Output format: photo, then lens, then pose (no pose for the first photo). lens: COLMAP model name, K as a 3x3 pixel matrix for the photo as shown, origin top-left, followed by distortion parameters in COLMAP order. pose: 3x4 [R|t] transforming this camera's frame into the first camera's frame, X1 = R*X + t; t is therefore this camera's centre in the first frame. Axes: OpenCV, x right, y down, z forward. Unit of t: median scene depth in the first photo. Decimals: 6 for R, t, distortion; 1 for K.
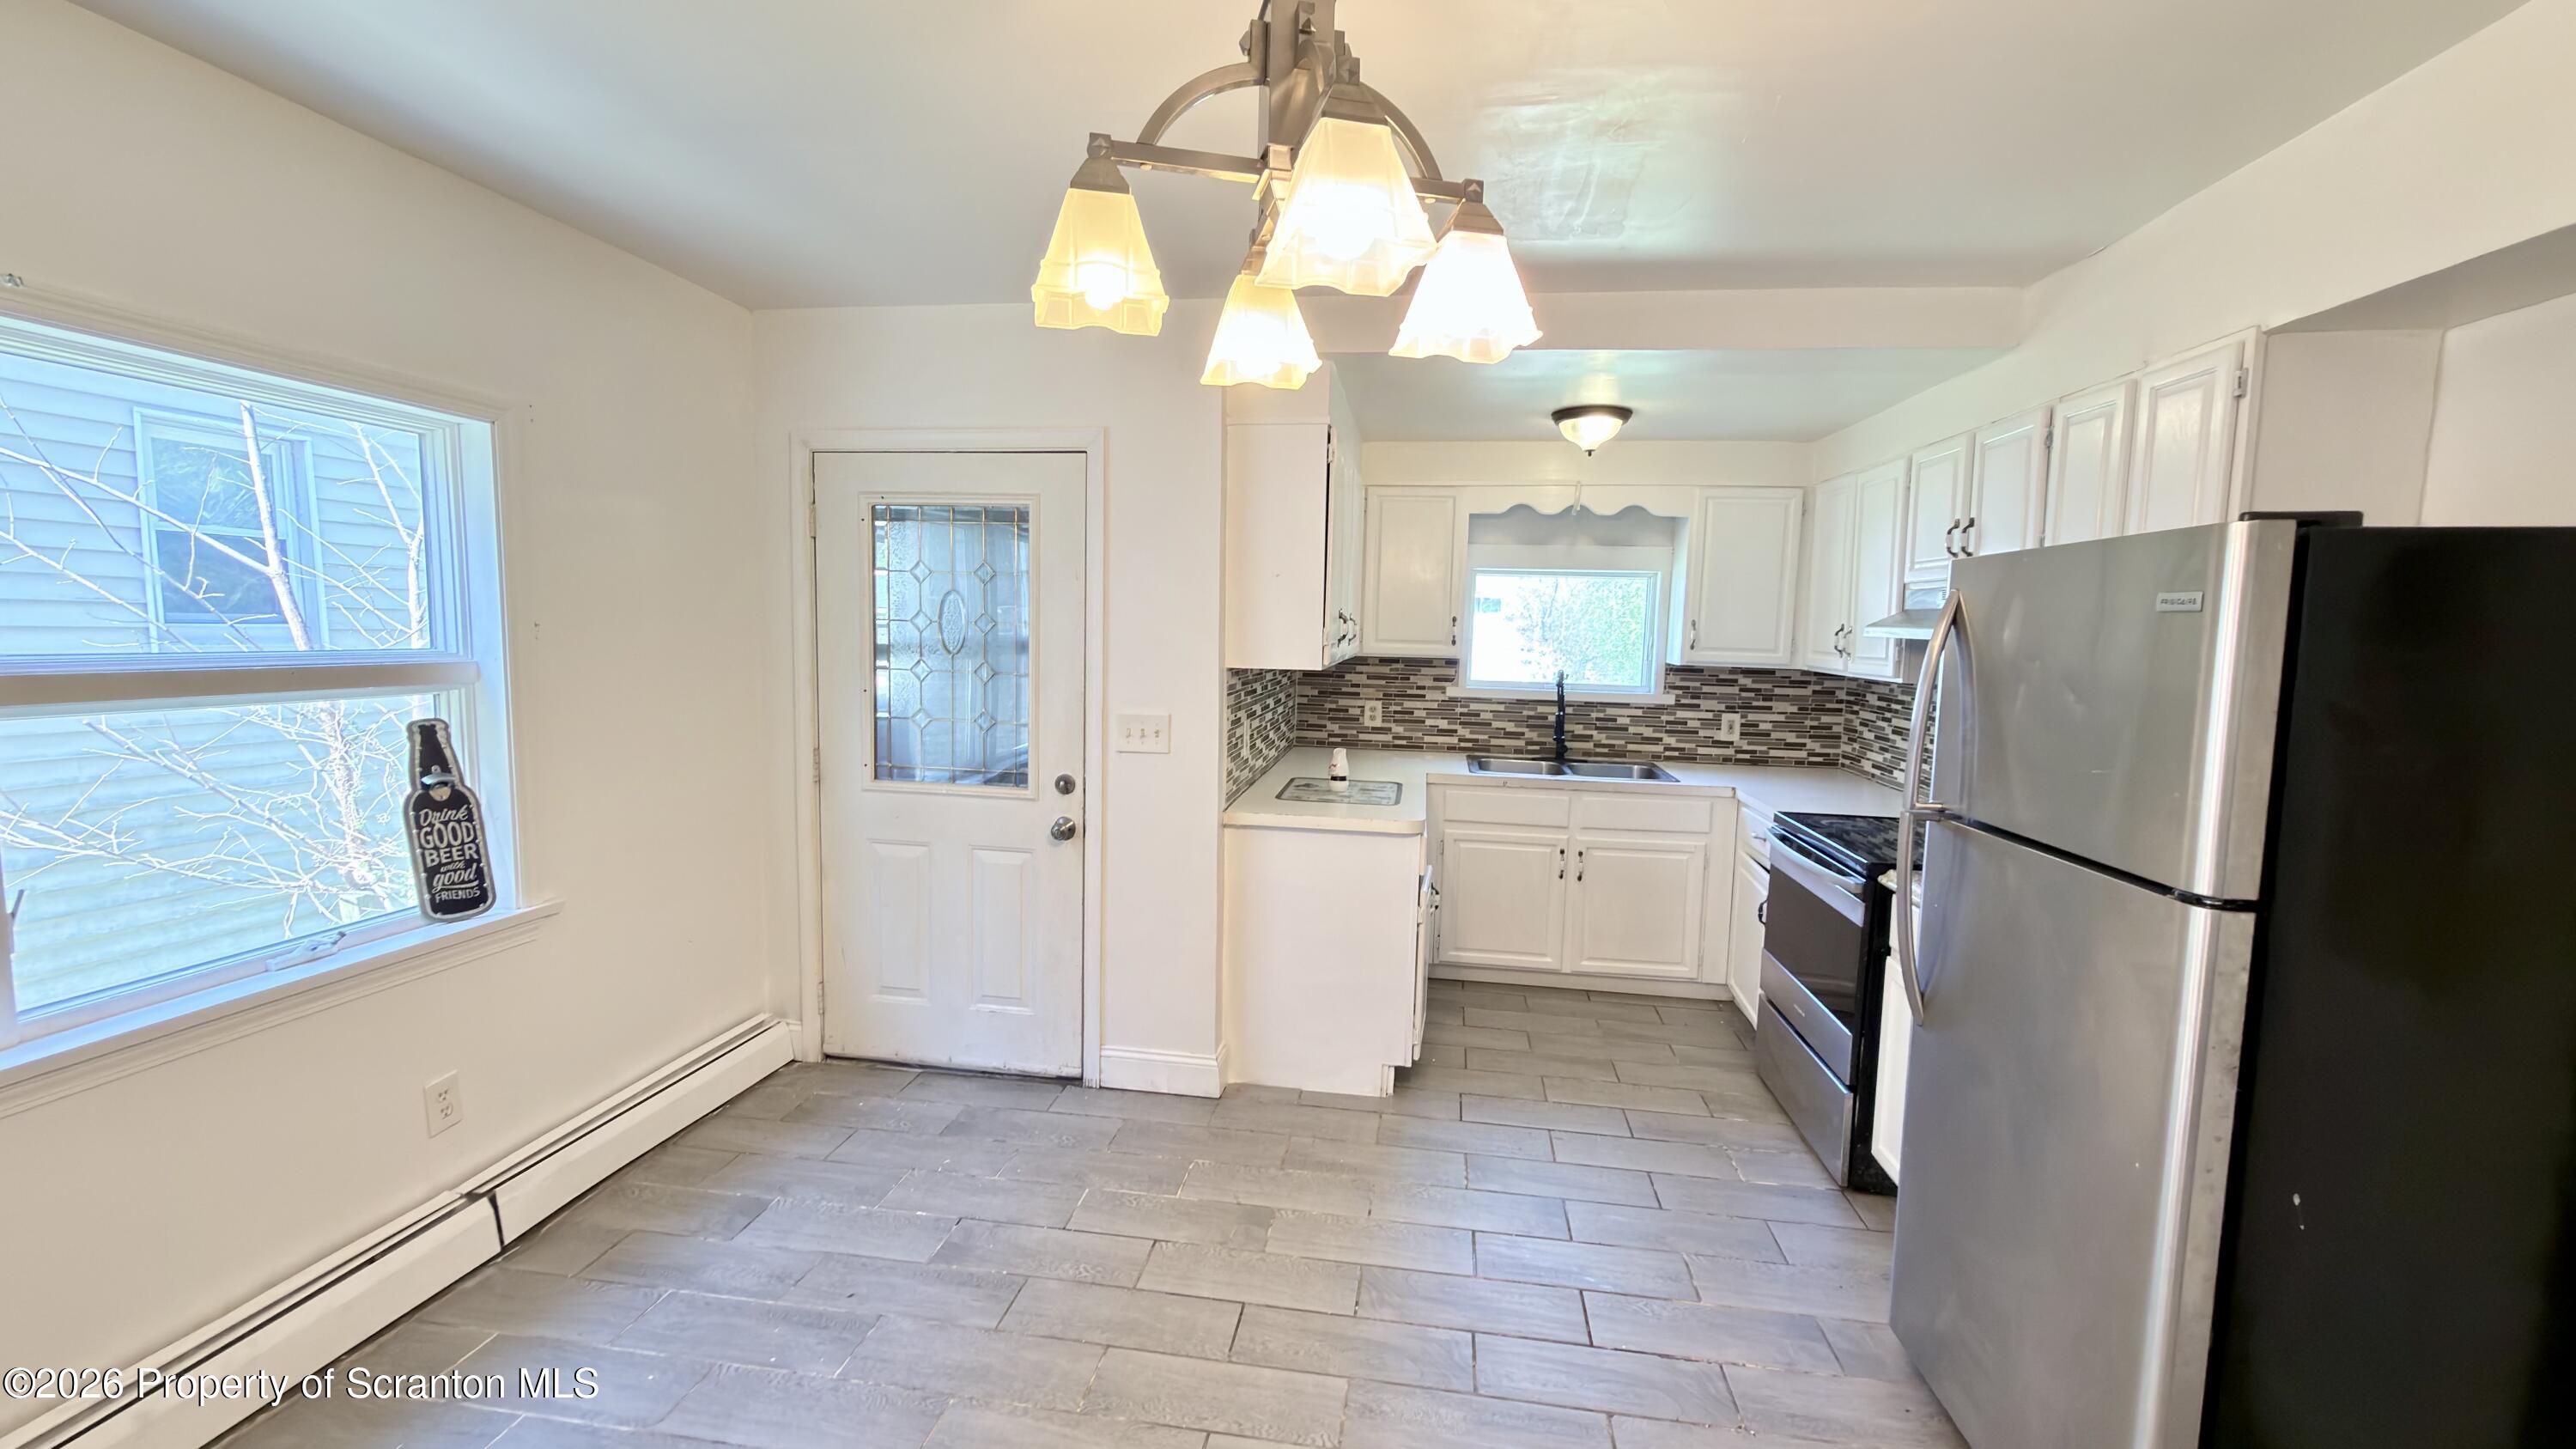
lens RADIAL K [[1022.8, 0, 1288.0], [0, 1022.8, 724.5], [0, 0, 1]] dist [-0.002459, -0.000179]
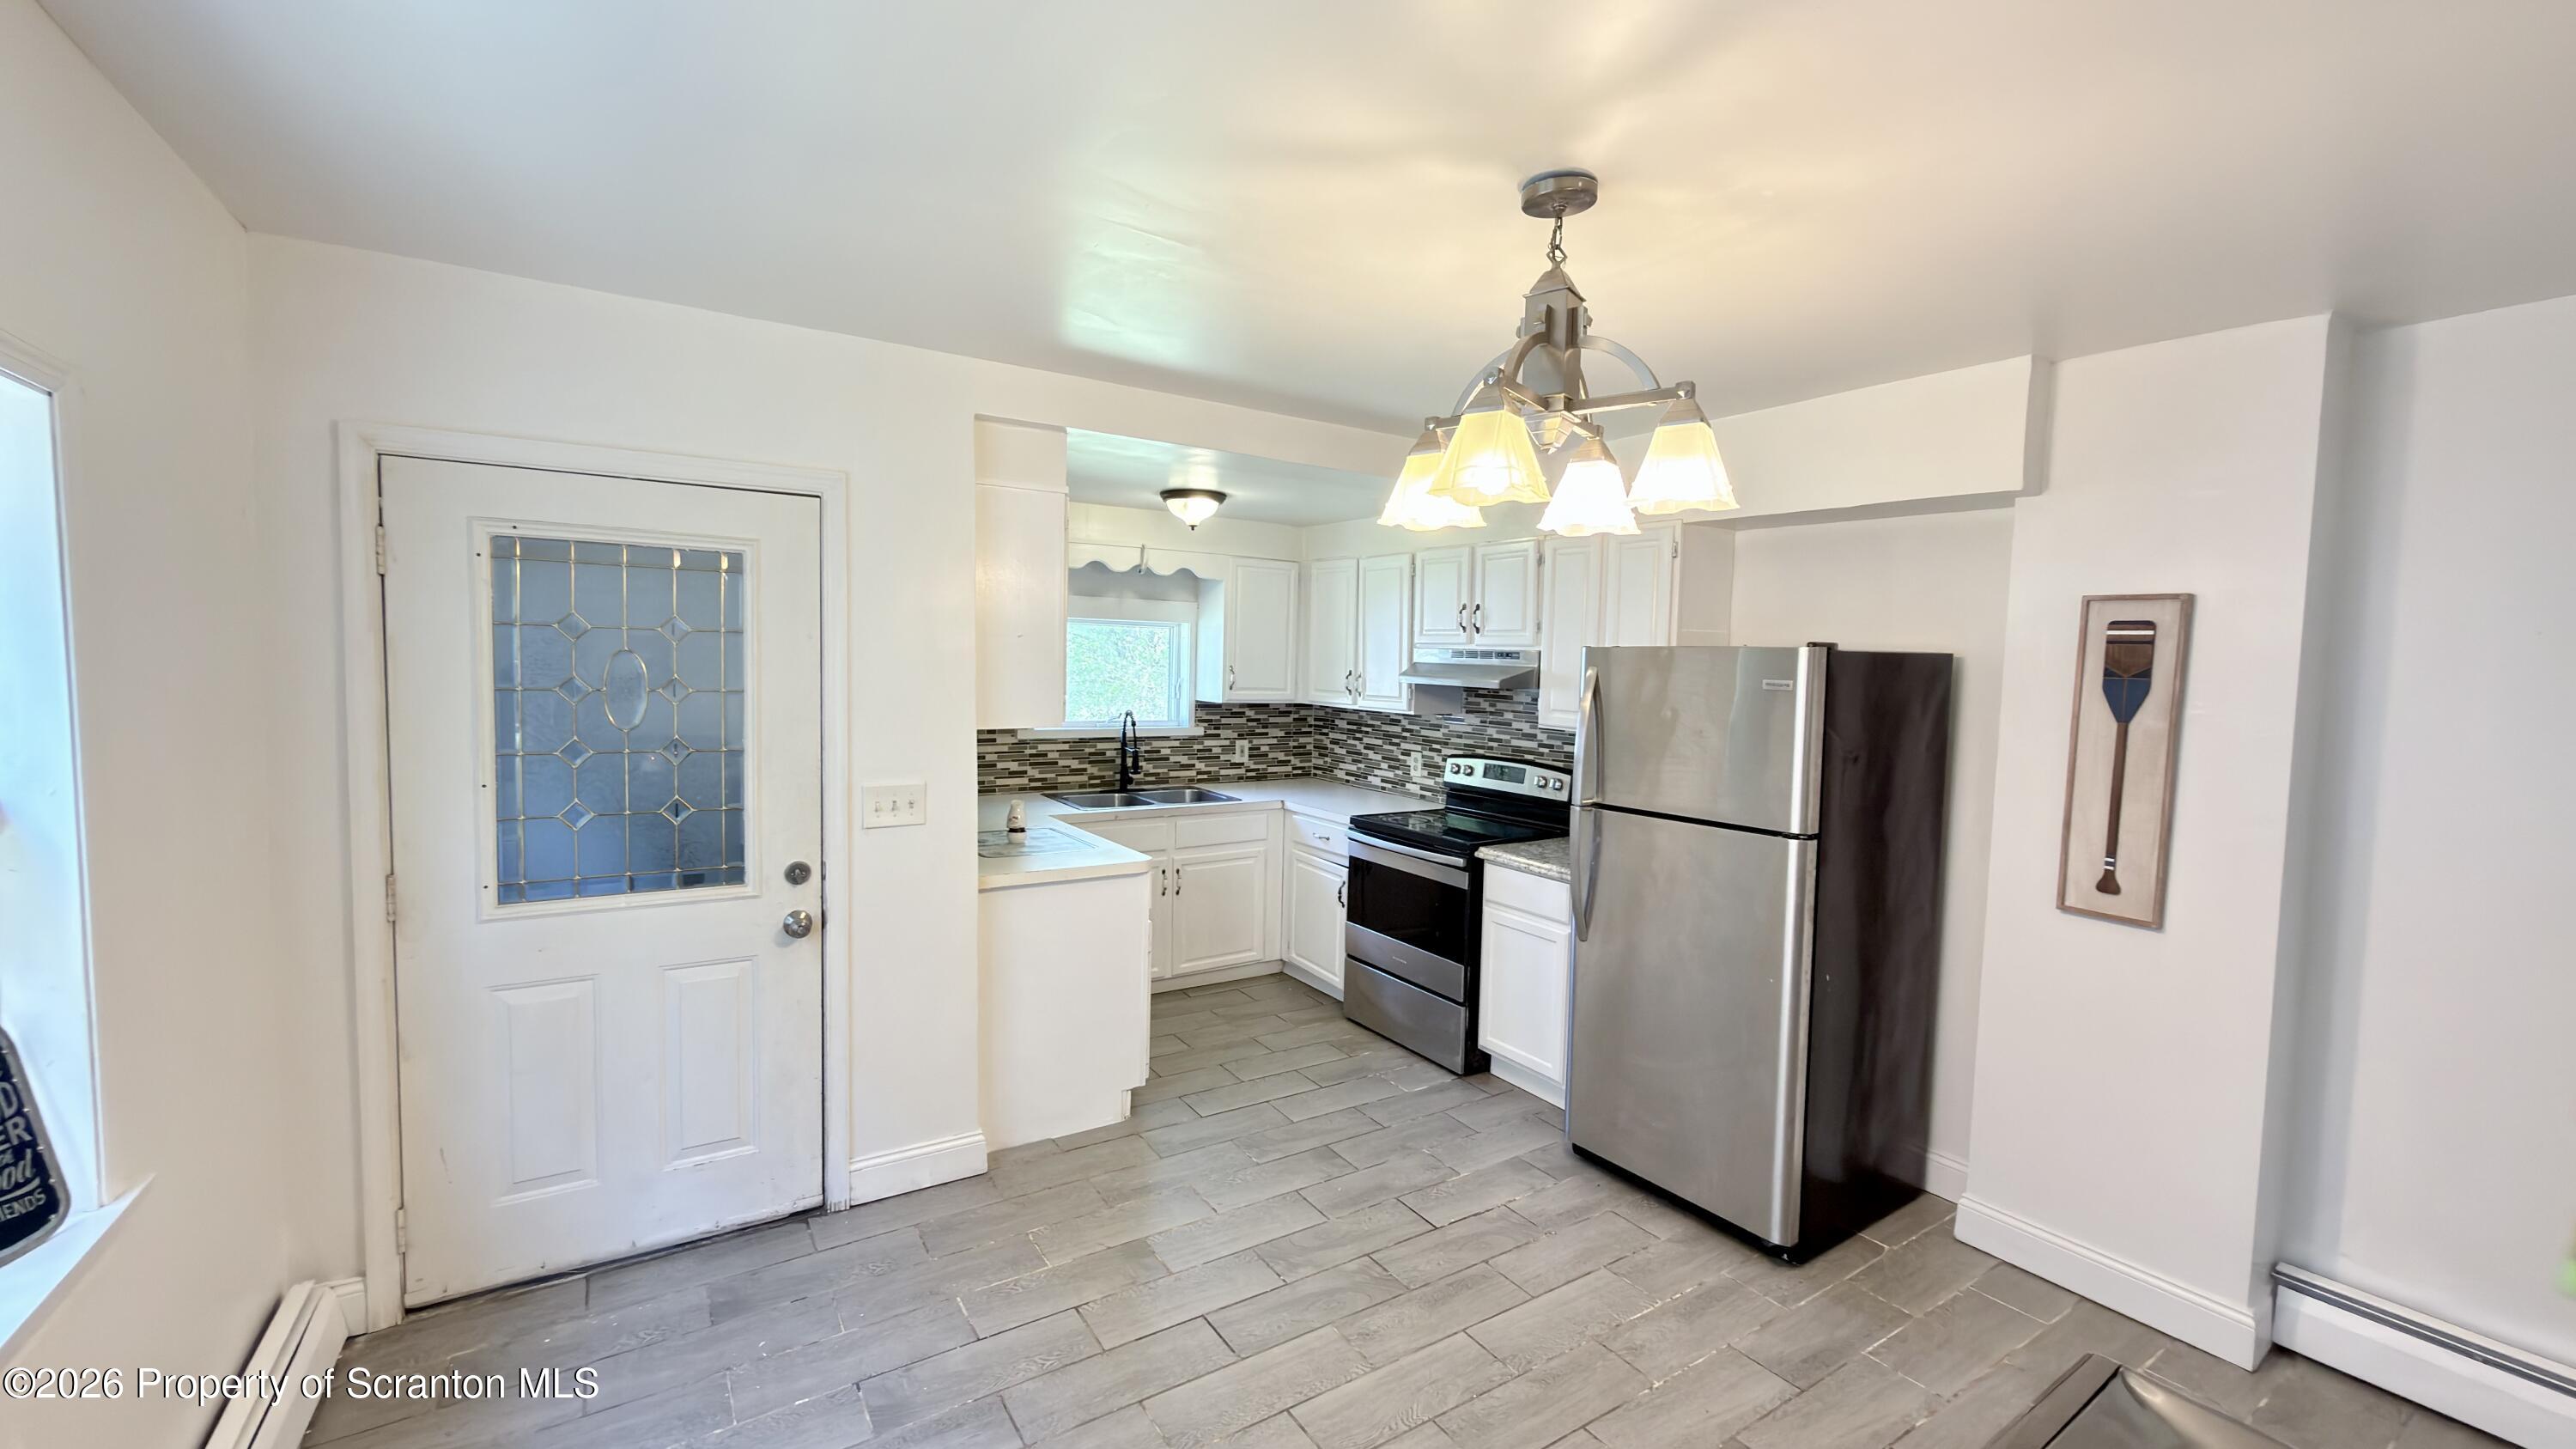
lens RADIAL K [[1022.8, 0, 1288.0], [0, 1022.8, 724.5], [0, 0, 1]] dist [-0.002459, -0.000179]
pose [[0.747981, -0.049165, 0.661896, -0.408346], [0.059759, 0.998191, 0.006613, -0.041727], [-0.661024, 0.034608, 0.749566, 0.058552]]
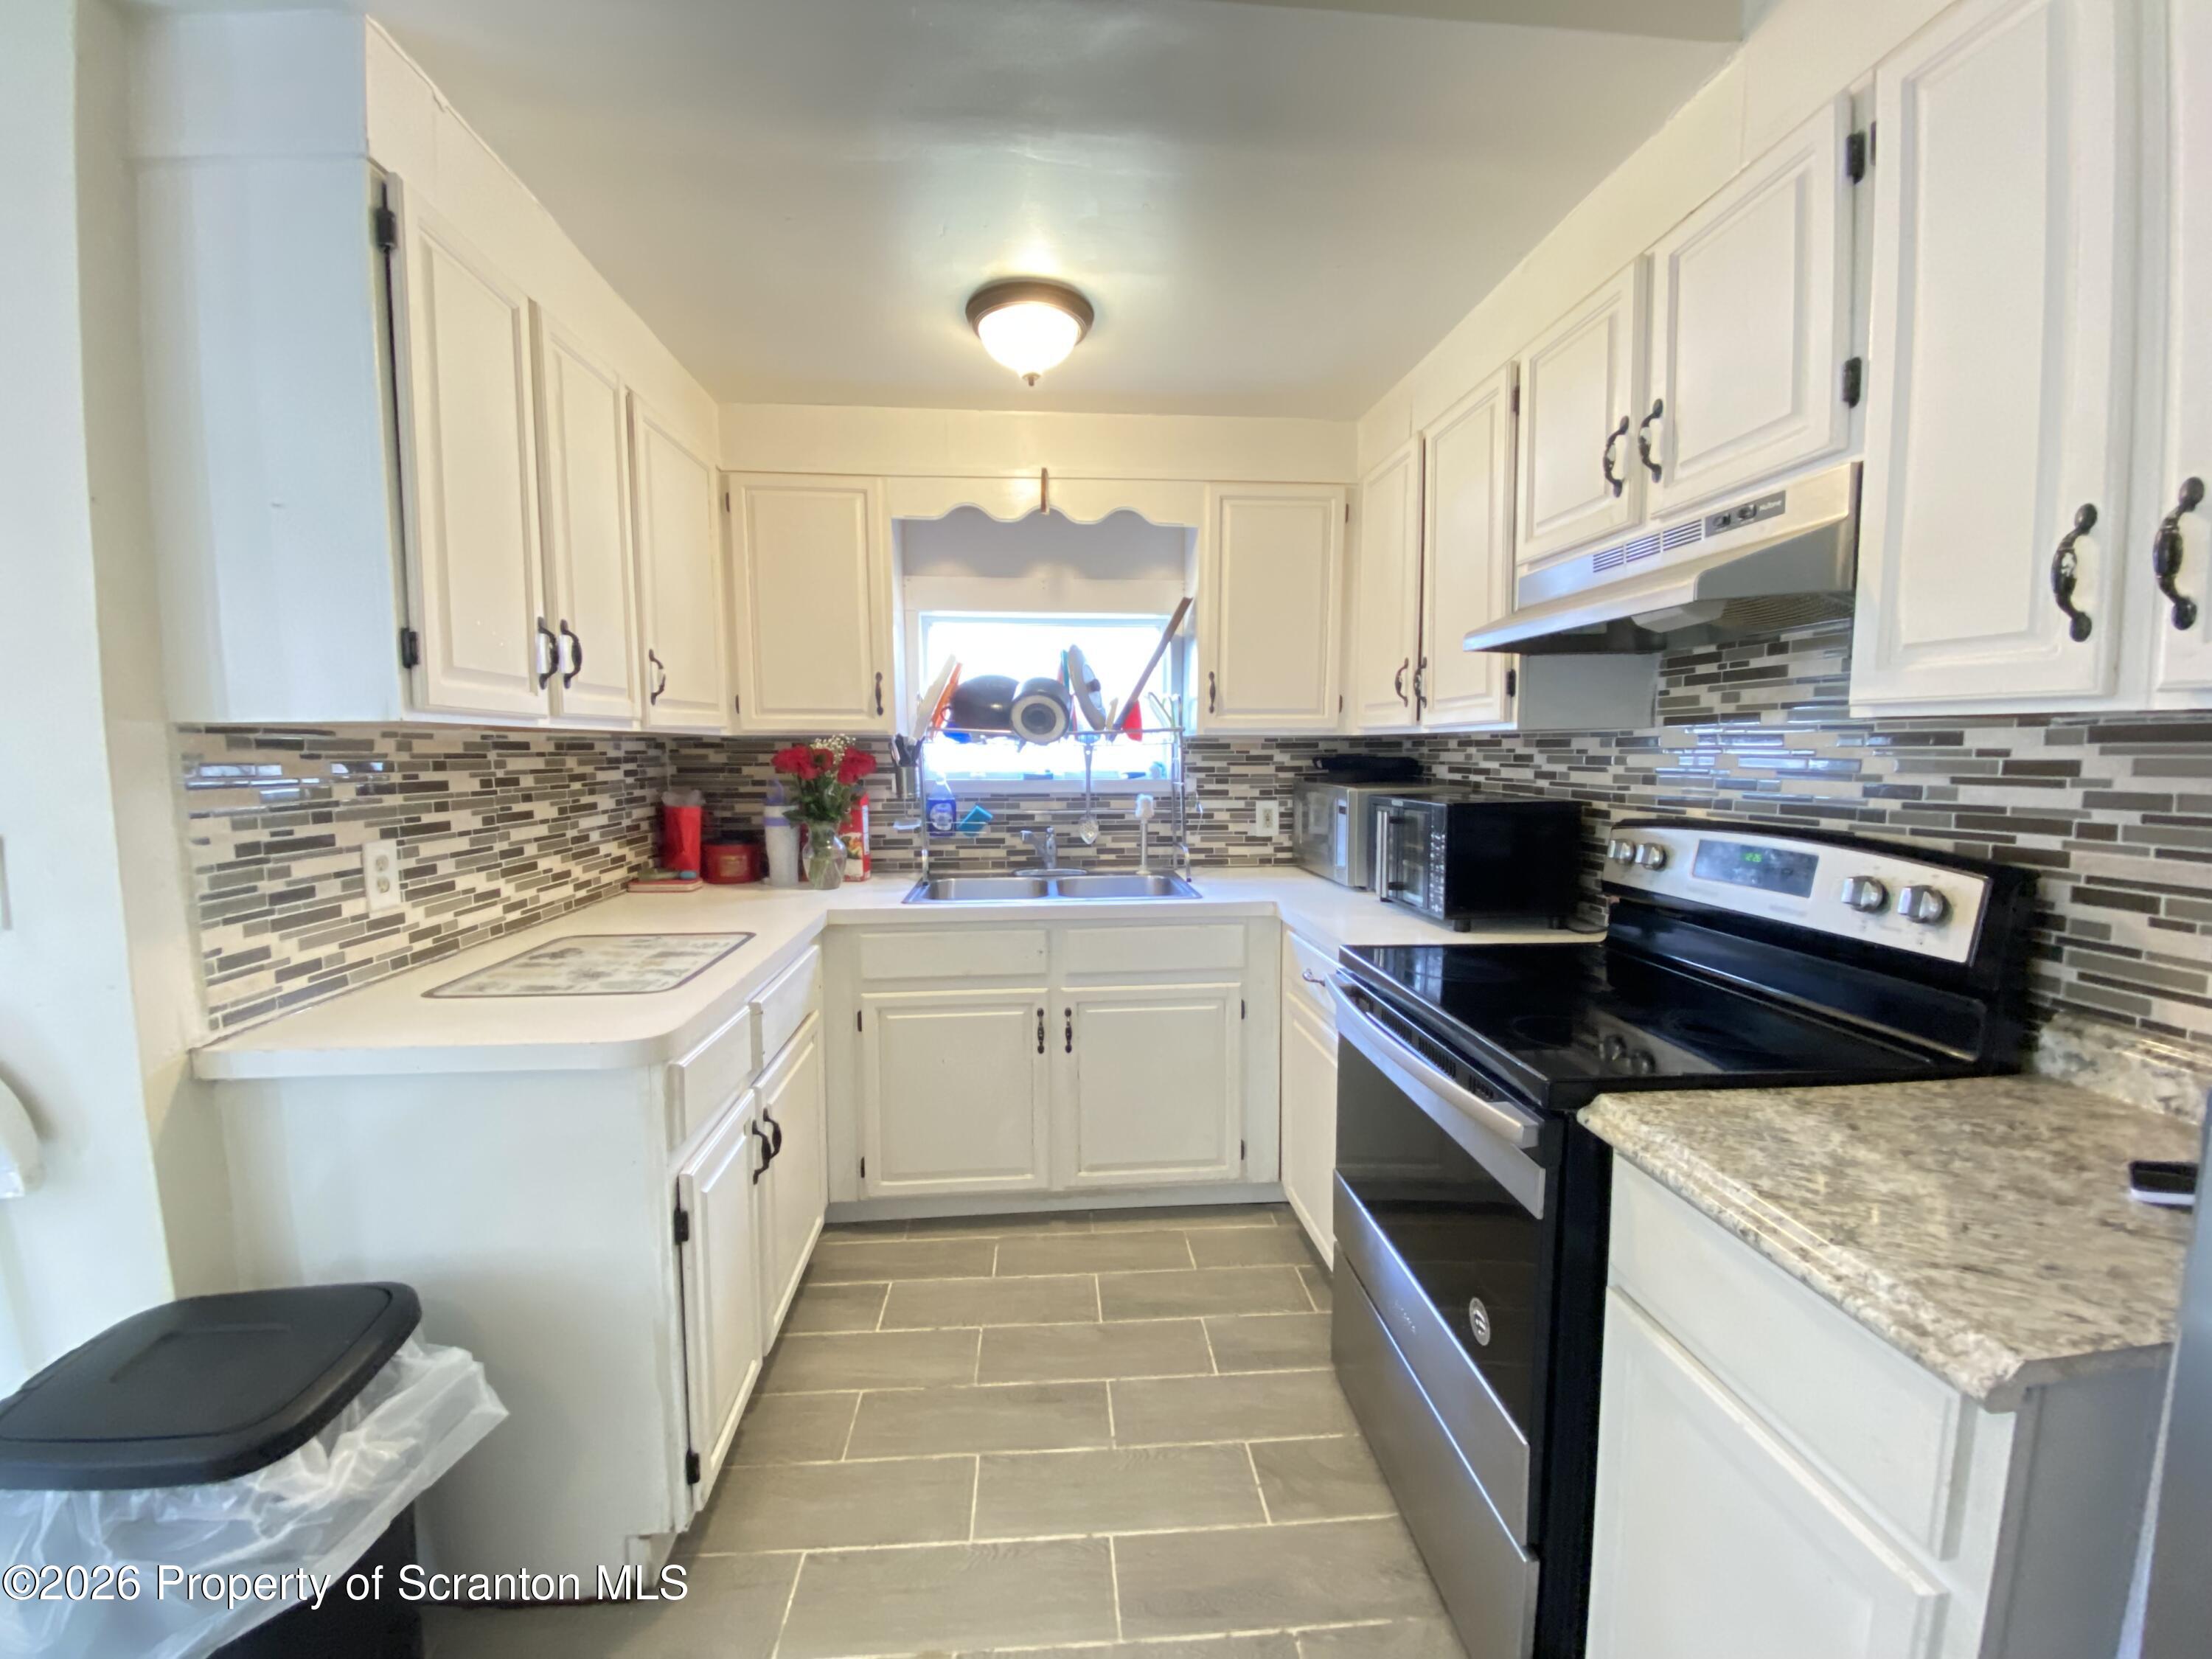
lens RADIAL K [[886.2, 0, 1106.0], [0, 886.2, 829.5], [0, 0, 1]] dist [0.000477, -0.000057]
pose [[0.974005, -0.045941, 0.221818, 0.207511], [0.048520, 0.998803, -0.006188, 0.011172], [-0.221268, 0.016789, 0.975068, 0.470160]]
